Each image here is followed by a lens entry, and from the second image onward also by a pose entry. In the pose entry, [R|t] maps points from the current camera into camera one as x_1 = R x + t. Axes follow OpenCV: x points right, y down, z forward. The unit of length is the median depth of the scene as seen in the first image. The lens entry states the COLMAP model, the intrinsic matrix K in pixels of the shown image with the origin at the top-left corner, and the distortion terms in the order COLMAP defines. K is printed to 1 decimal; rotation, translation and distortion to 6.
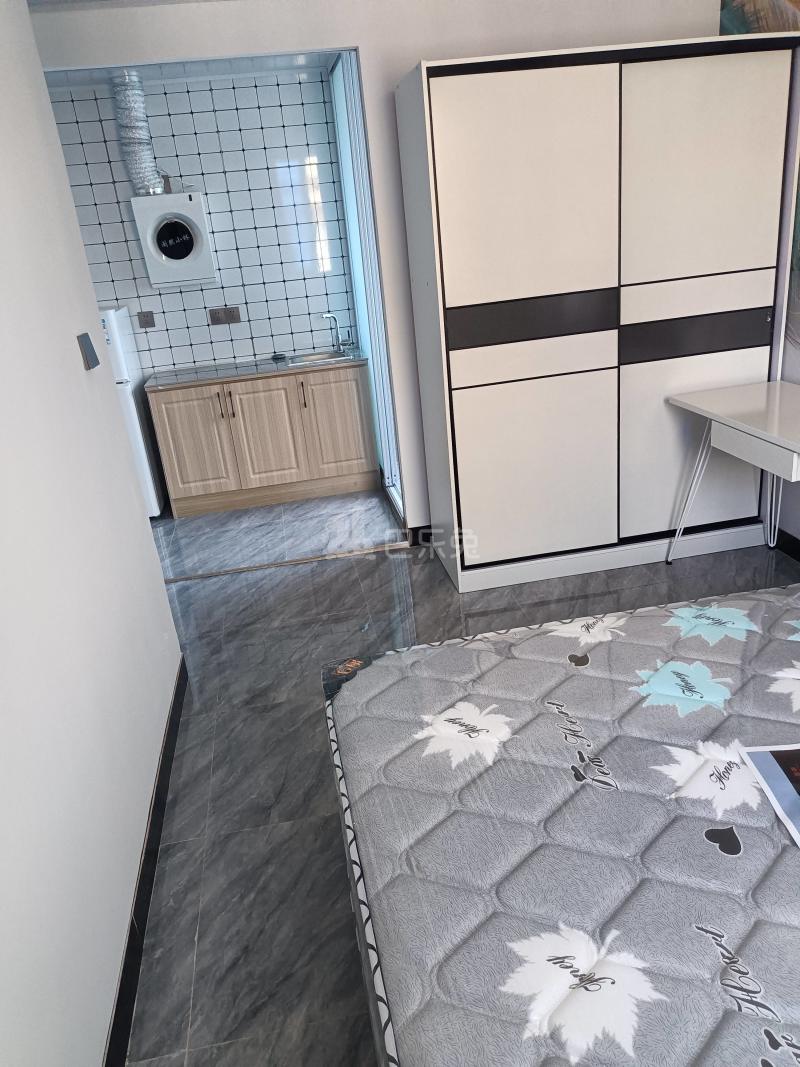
lens RADIAL K [[786.6, 0, 395.3], [0, 786.6, 542.1], [0, 0, 1]] dist [0.031404, -0.015999]
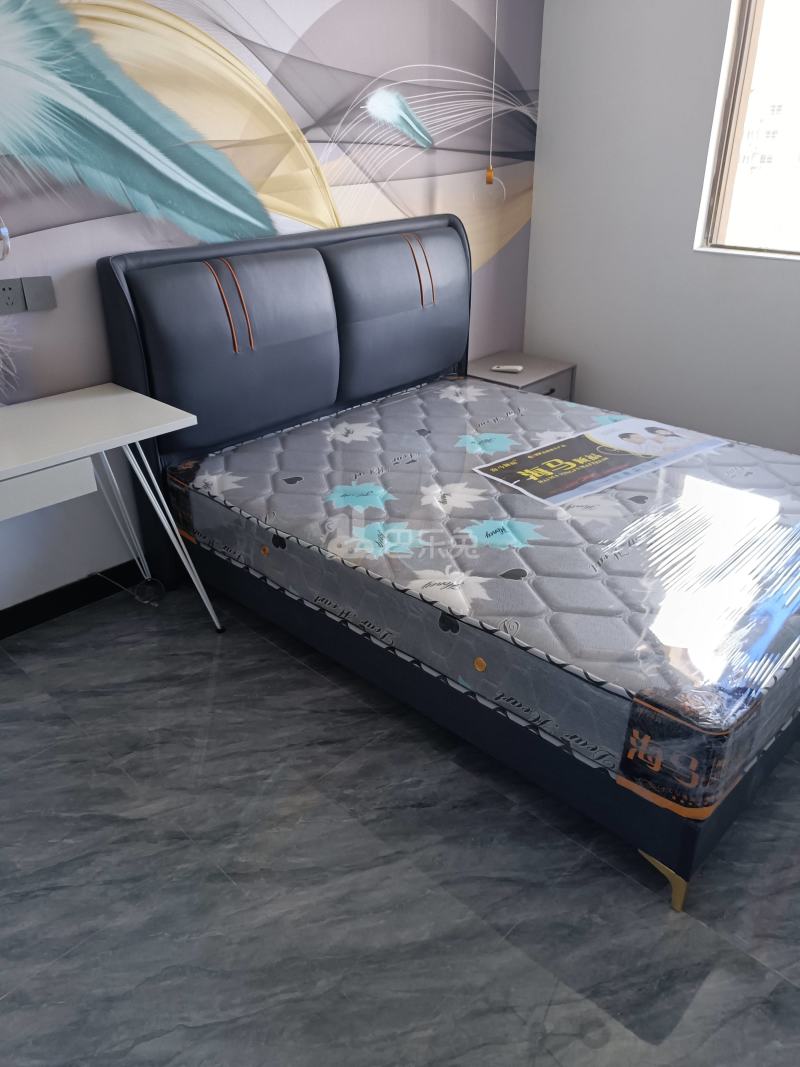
lens RADIAL K [[786.6, 0, 395.3], [0, 786.6, 542.1], [0, 0, 1]] dist [0.031404, -0.015999]
pose [[-0.580199, -0.275488, 0.766469, -0.470491], [0.368957, 0.750065, 0.548883, -0.525411], [-0.726113, 0.601256, -0.333544, 1.500885]]
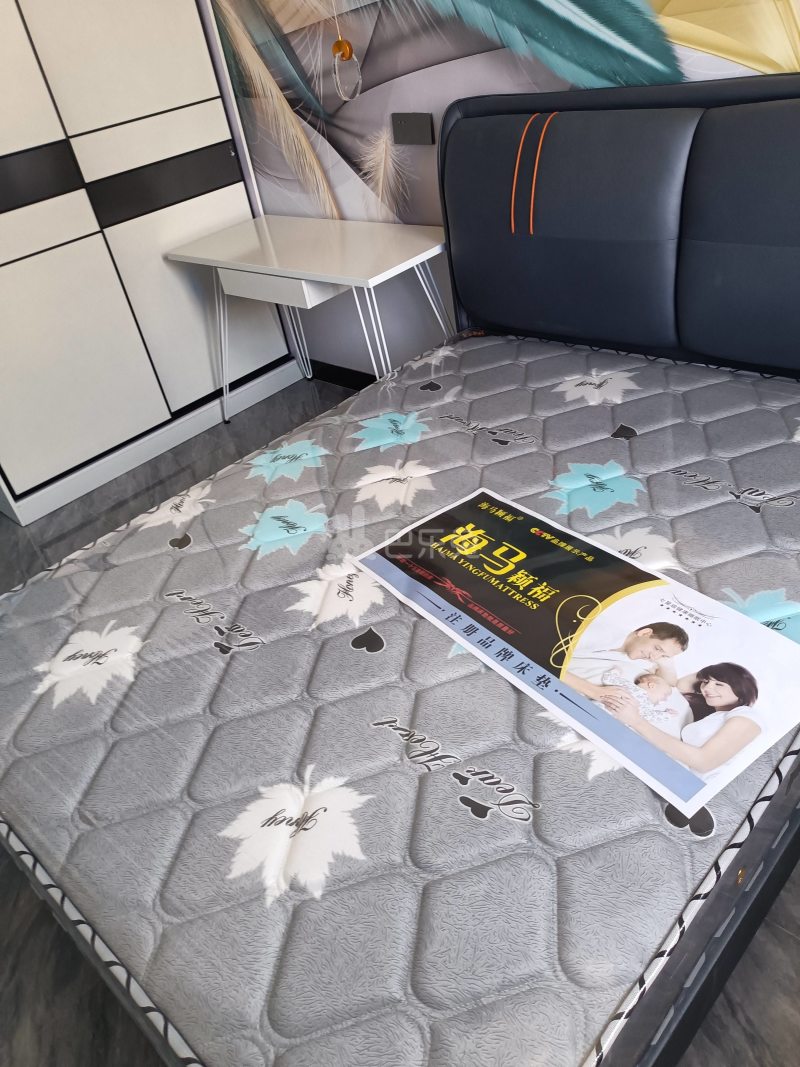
lens RADIAL K [[788.4, 0, 407.0], [0, 788.4, 534.3], [0, 0, 1]] dist [0.036480, -0.024072]
pose [[0.799590, -0.366526, 0.475725, -0.001193], [0.295846, 0.929770, 0.219095, 0.013383], [-0.522619, -0.034445, 0.851870, 0.043166]]
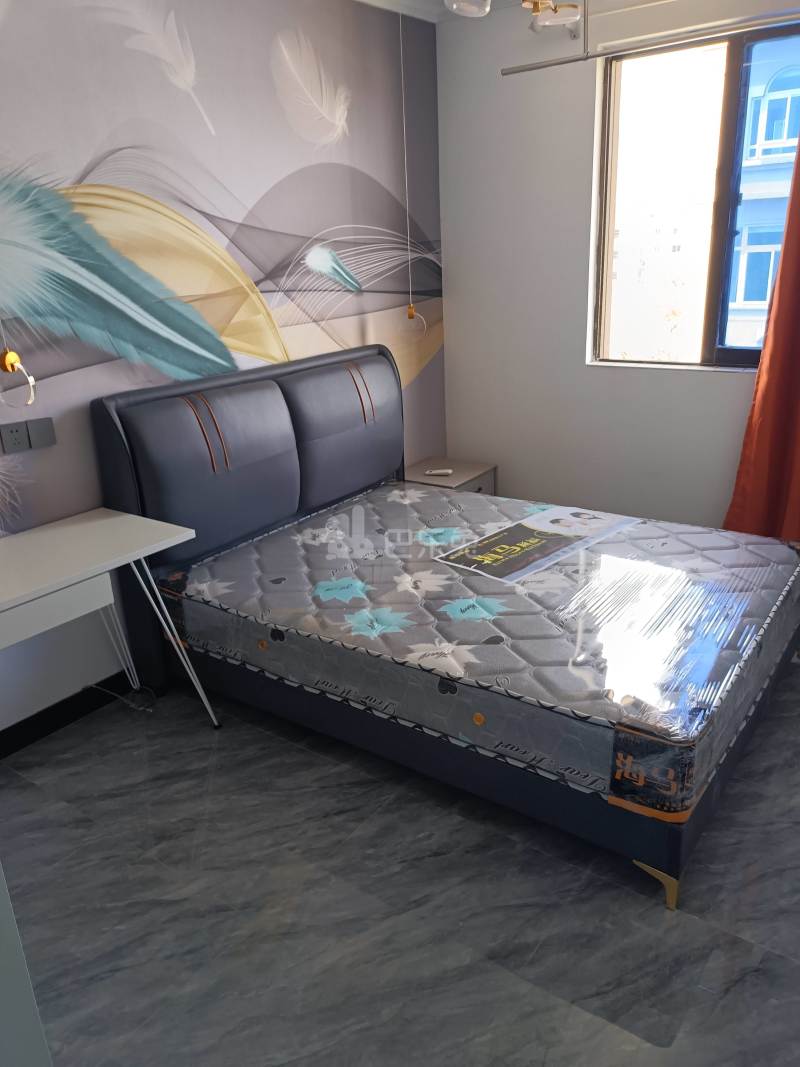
lens RADIAL K [[786.6, 0, 395.3], [0, 786.6, 542.1], [0, 0, 1]] dist [0.031404, -0.015999]
pose [[-0.686387, -0.118332, 0.717544, -0.527483], [0.373253, 0.789480, 0.487241, -0.635734], [-0.624143, 0.602262, -0.497721, 1.677320]]
